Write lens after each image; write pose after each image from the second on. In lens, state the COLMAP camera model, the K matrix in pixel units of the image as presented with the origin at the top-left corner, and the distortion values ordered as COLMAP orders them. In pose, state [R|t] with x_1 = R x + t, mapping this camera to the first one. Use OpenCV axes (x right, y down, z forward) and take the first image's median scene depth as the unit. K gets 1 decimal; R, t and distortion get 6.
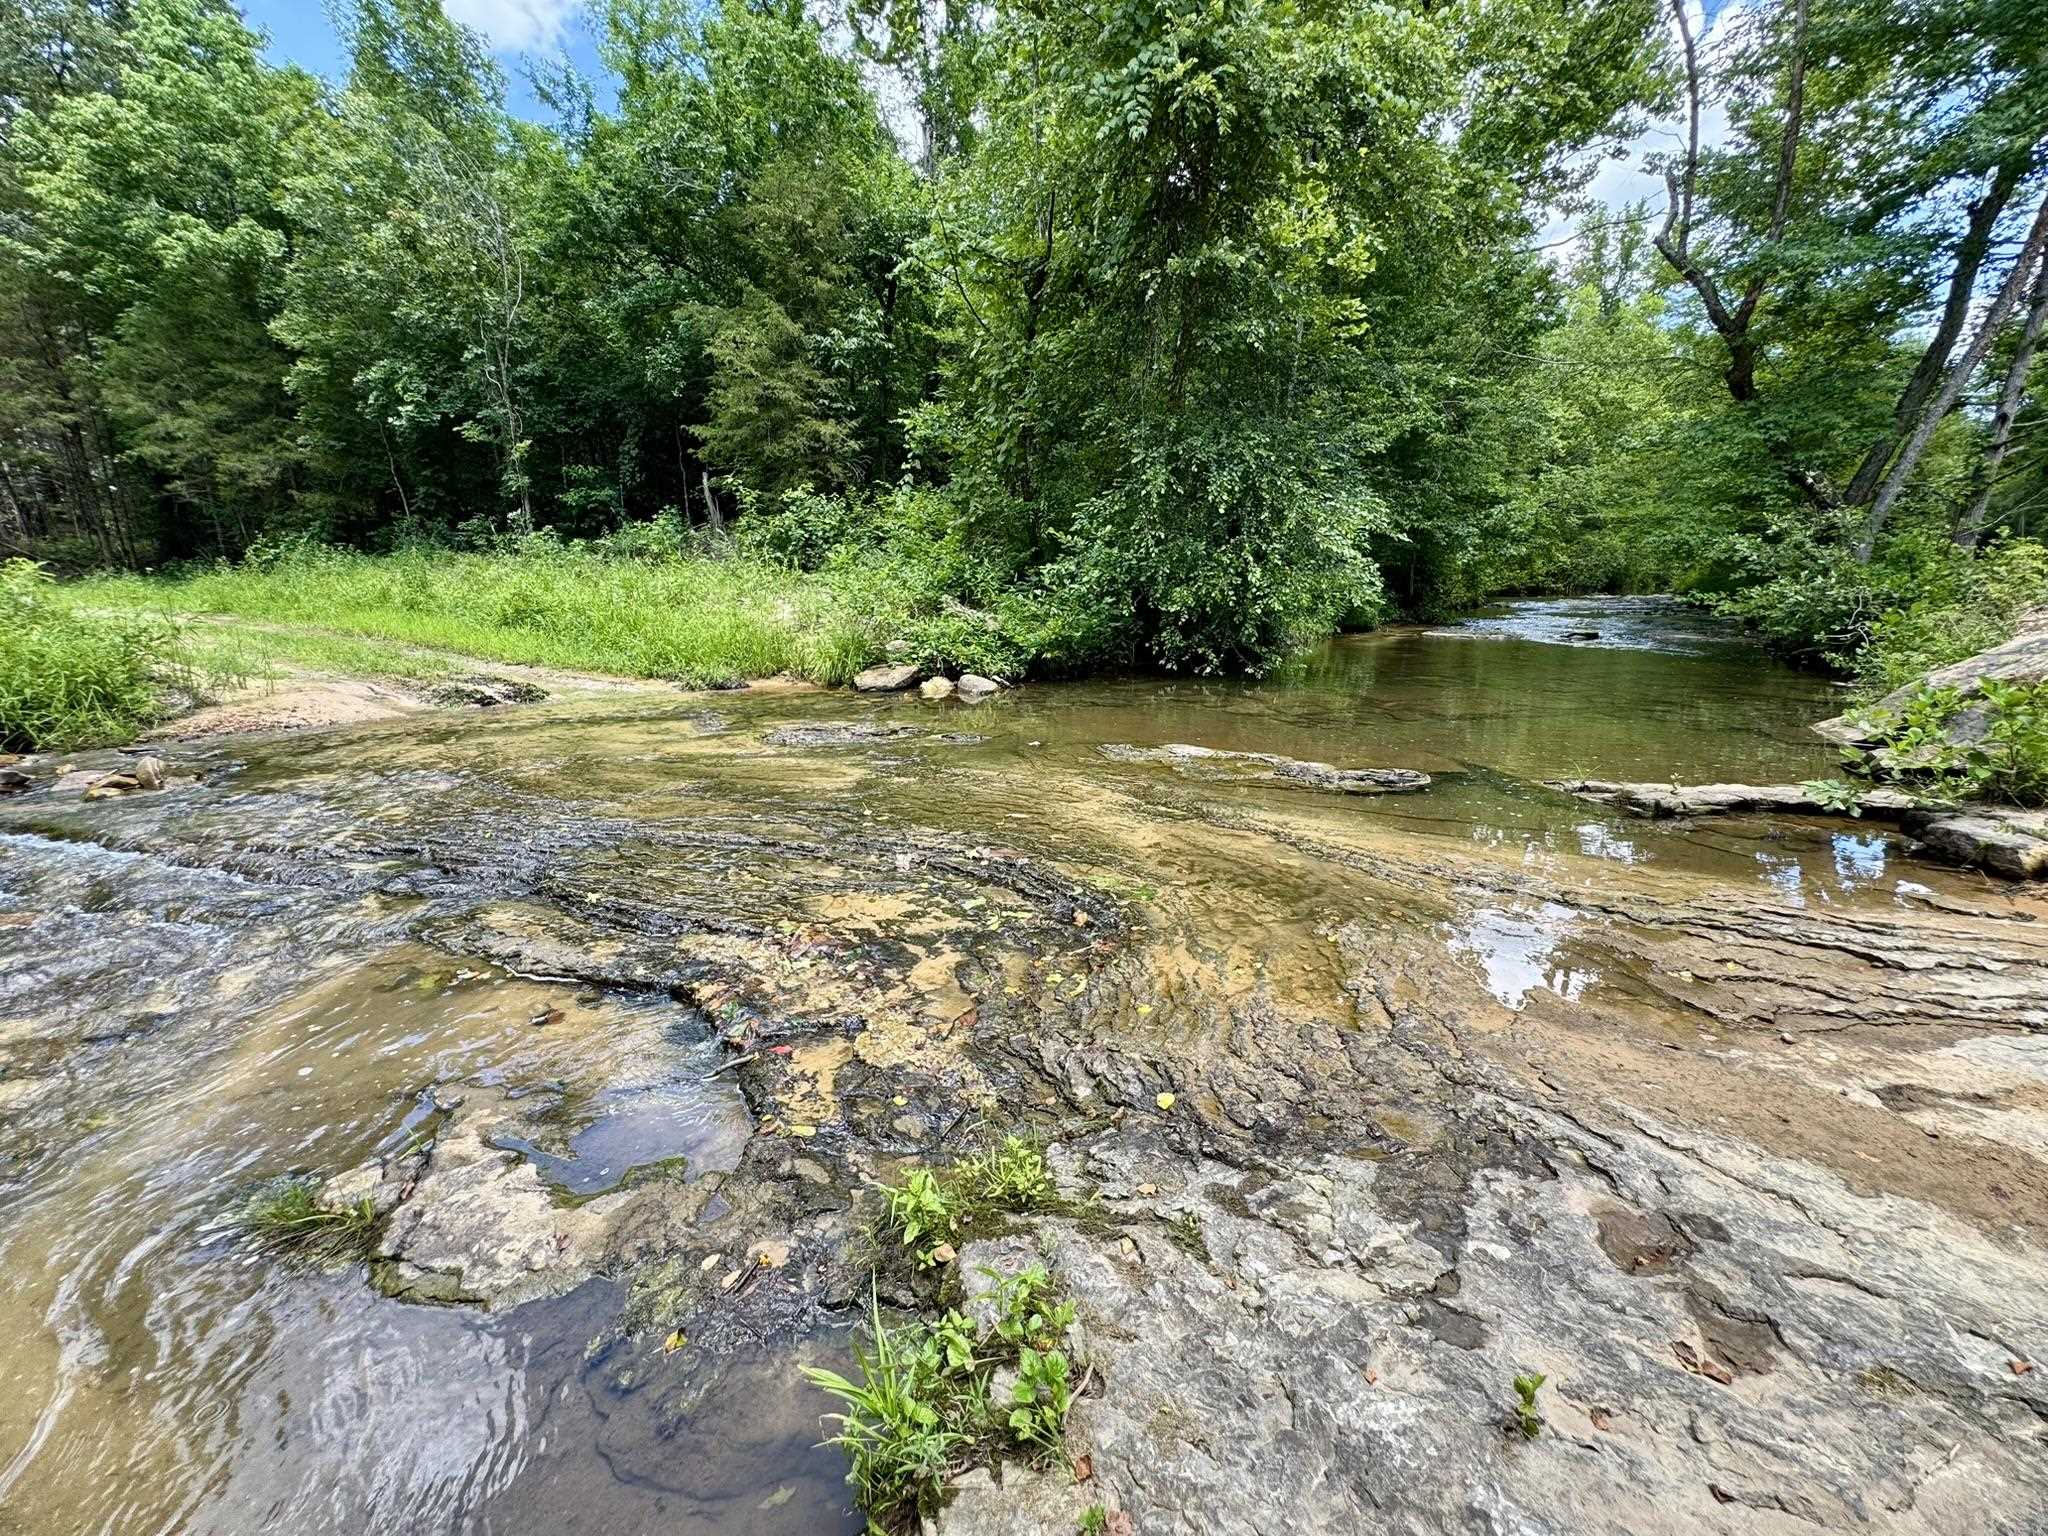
lens RADIAL K [[809.4, 0, 1007.5], [0, 809.4, 775.6], [0, 0, 1]] dist [-0.020285, 0.003096]
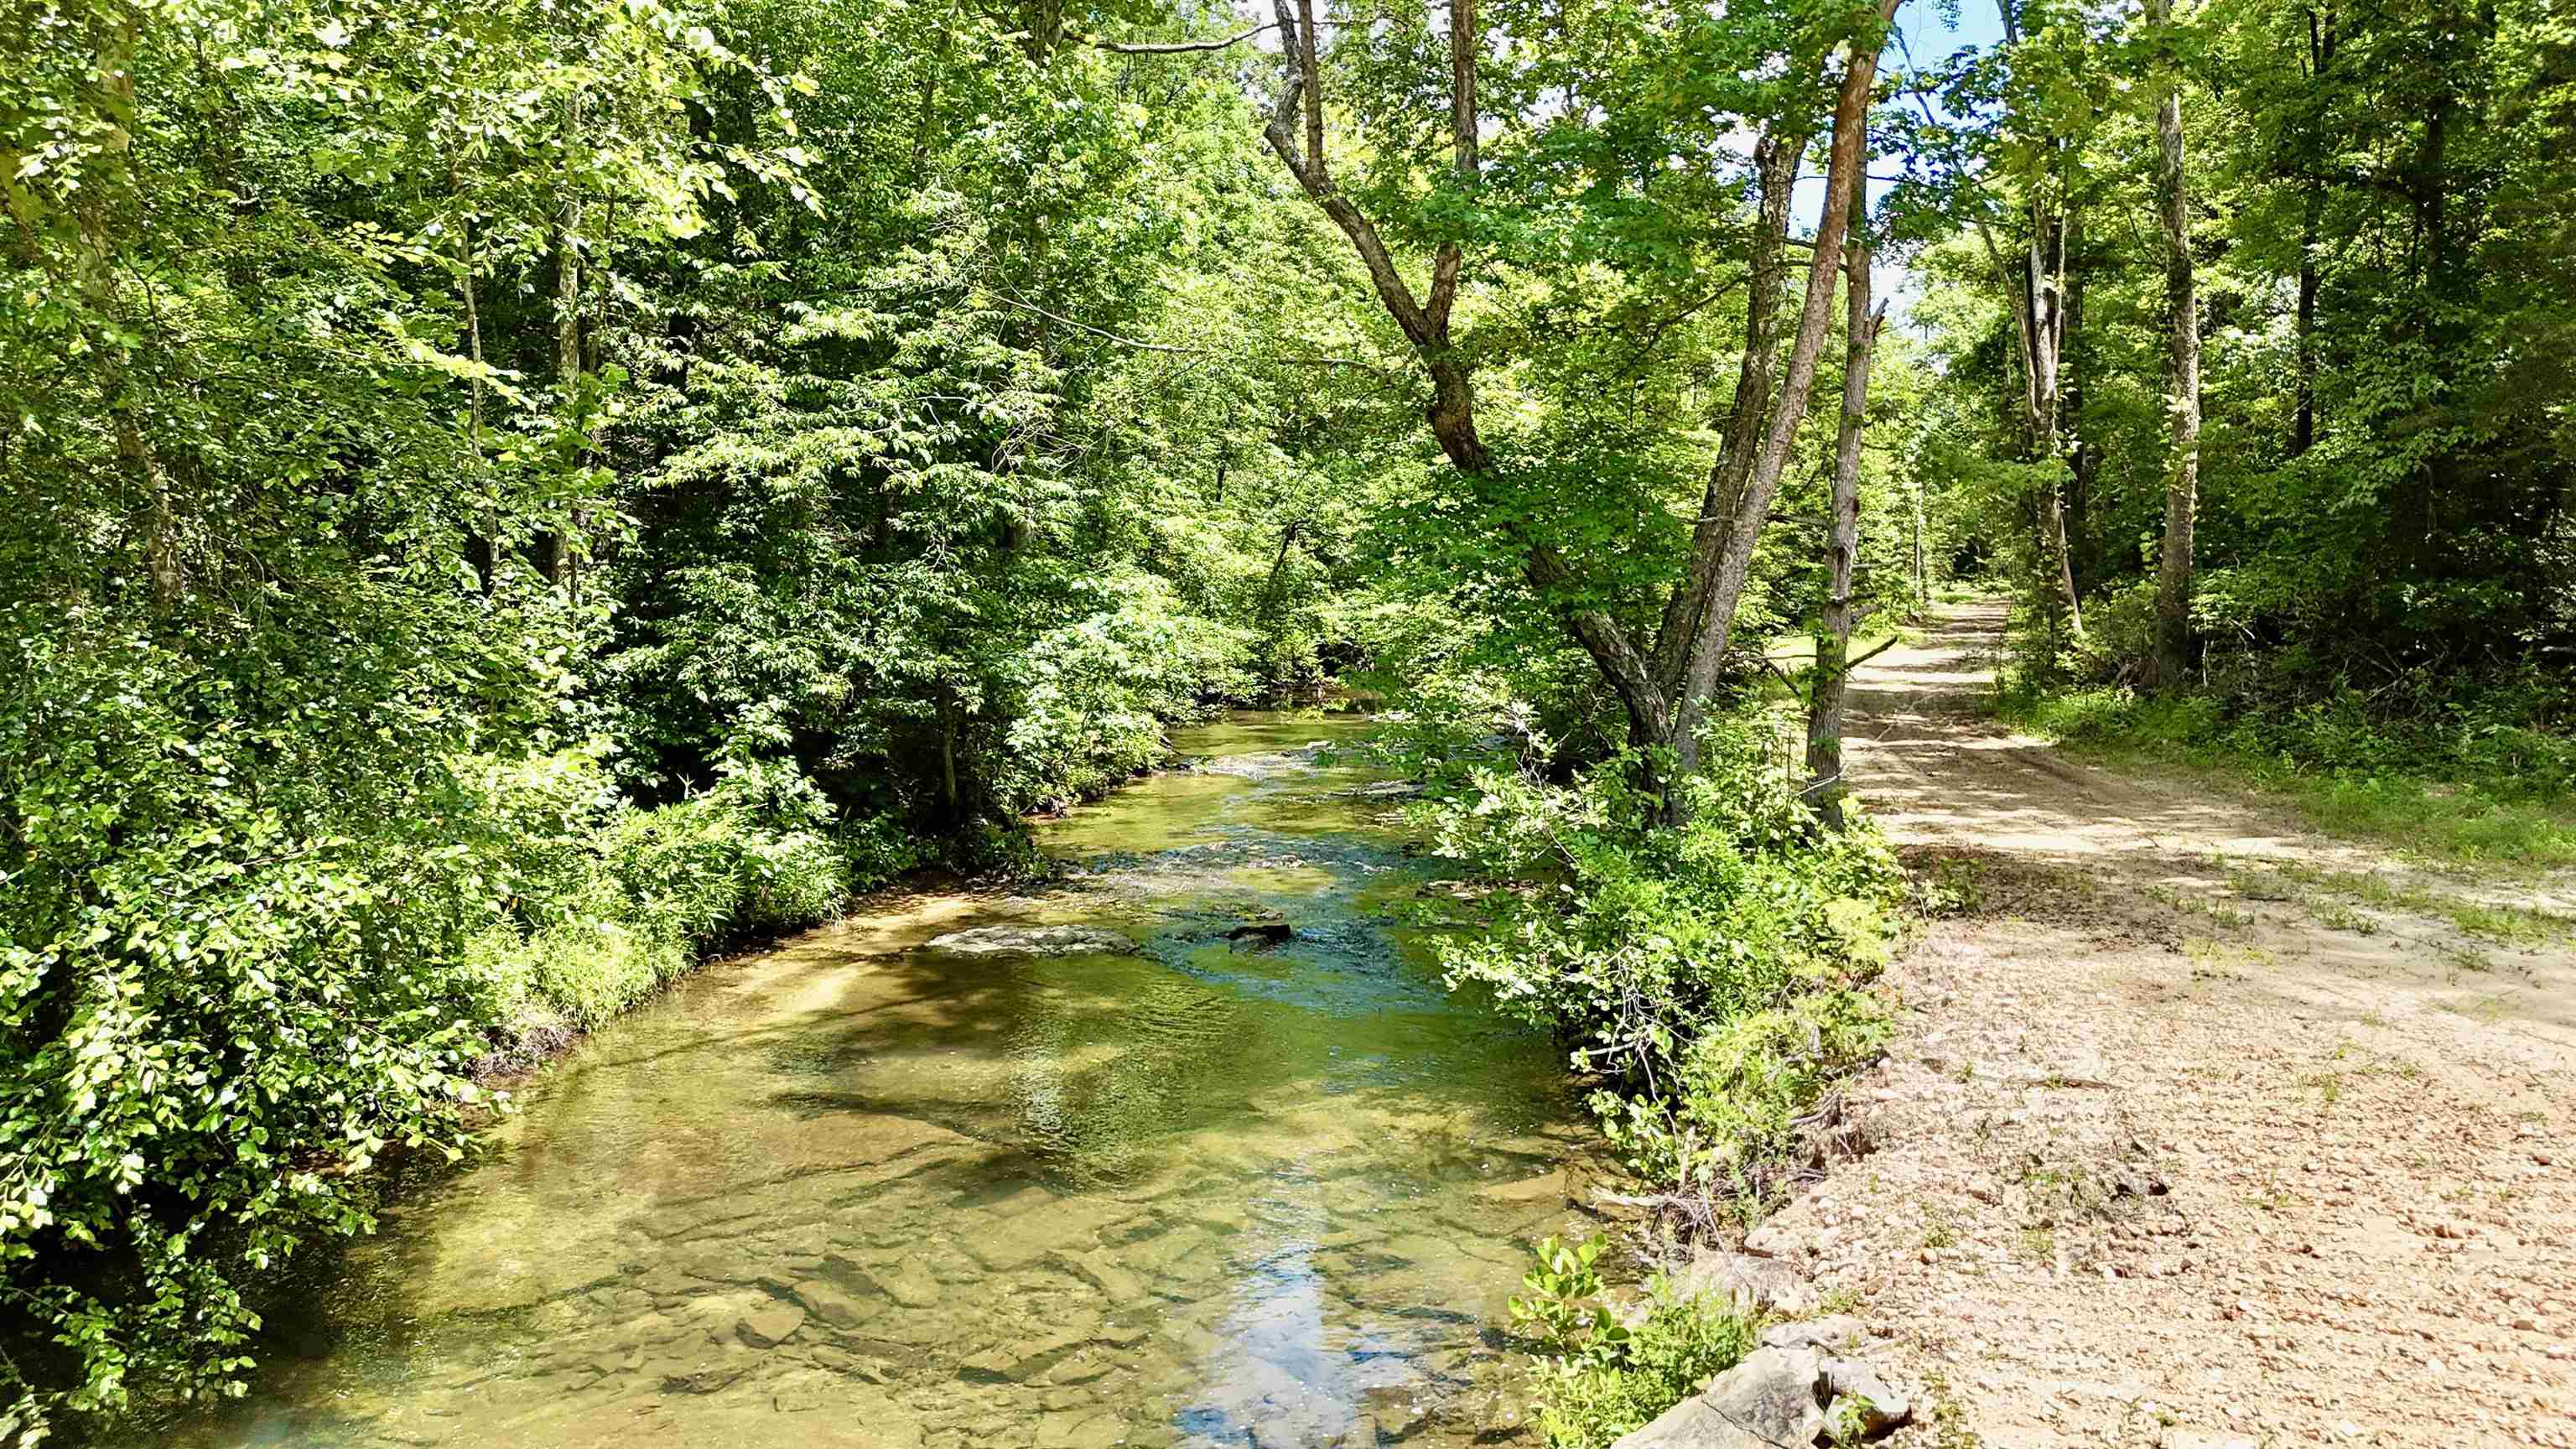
lens RADIAL K [[1885.5, 0, 1297.1], [0, 1885.5, 705.8], [0, 0, 1]] dist [0.061991, -0.059113]
pose [[0.863127, -0.017228, 0.504694, 0.265220], [0.102336, 0.984649, -0.141402, -0.186189], [-0.494510, 0.173696, 0.851639, 0.094674]]
